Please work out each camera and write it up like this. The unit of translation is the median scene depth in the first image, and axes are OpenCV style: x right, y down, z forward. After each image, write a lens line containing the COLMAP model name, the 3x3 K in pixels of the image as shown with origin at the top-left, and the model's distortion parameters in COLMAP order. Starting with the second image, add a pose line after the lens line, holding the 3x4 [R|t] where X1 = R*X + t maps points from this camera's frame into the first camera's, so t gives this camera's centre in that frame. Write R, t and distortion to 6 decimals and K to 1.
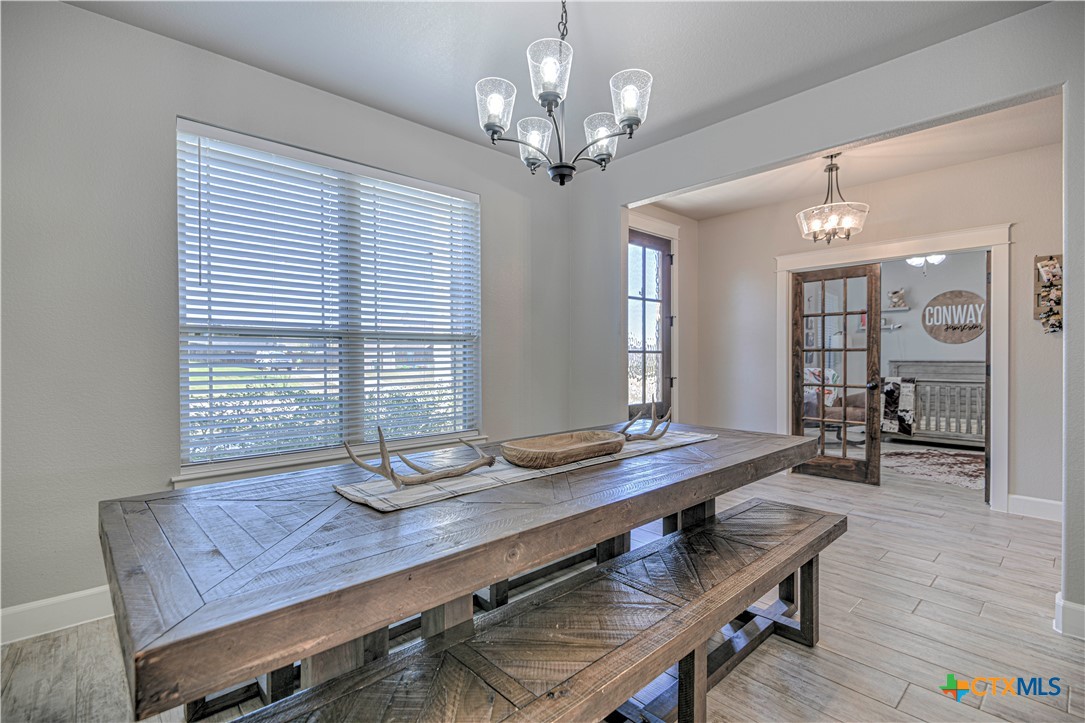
lens RADIAL K [[498.6, 0, 544.6], [0, 498.6, 360.6], [0, 0, 1]] dist [0.000836, -0.001029]
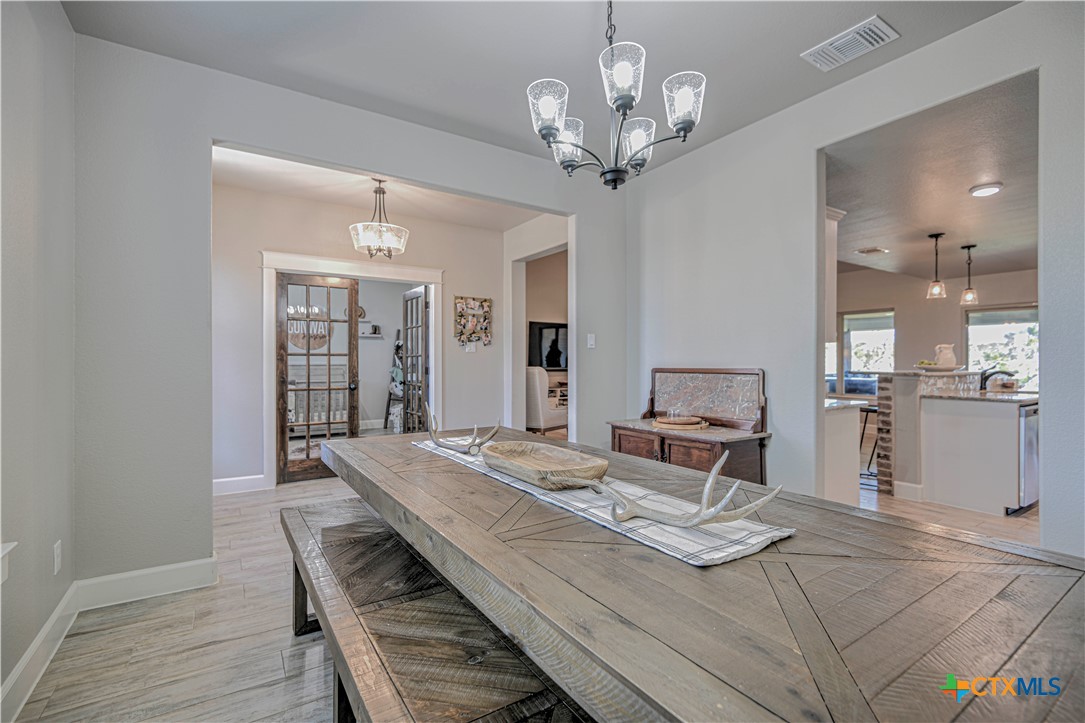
lens RADIAL K [[498.6, 0, 544.6], [0, 498.6, 360.6], [0, 0, 1]] dist [0.000836, -0.001029]
pose [[0.173706, 0.000850, 0.984797, -0.473797], [0.006456, 0.999977, -0.002002, -0.004787], [-0.984776, 0.006706, 0.173697, 0.471008]]
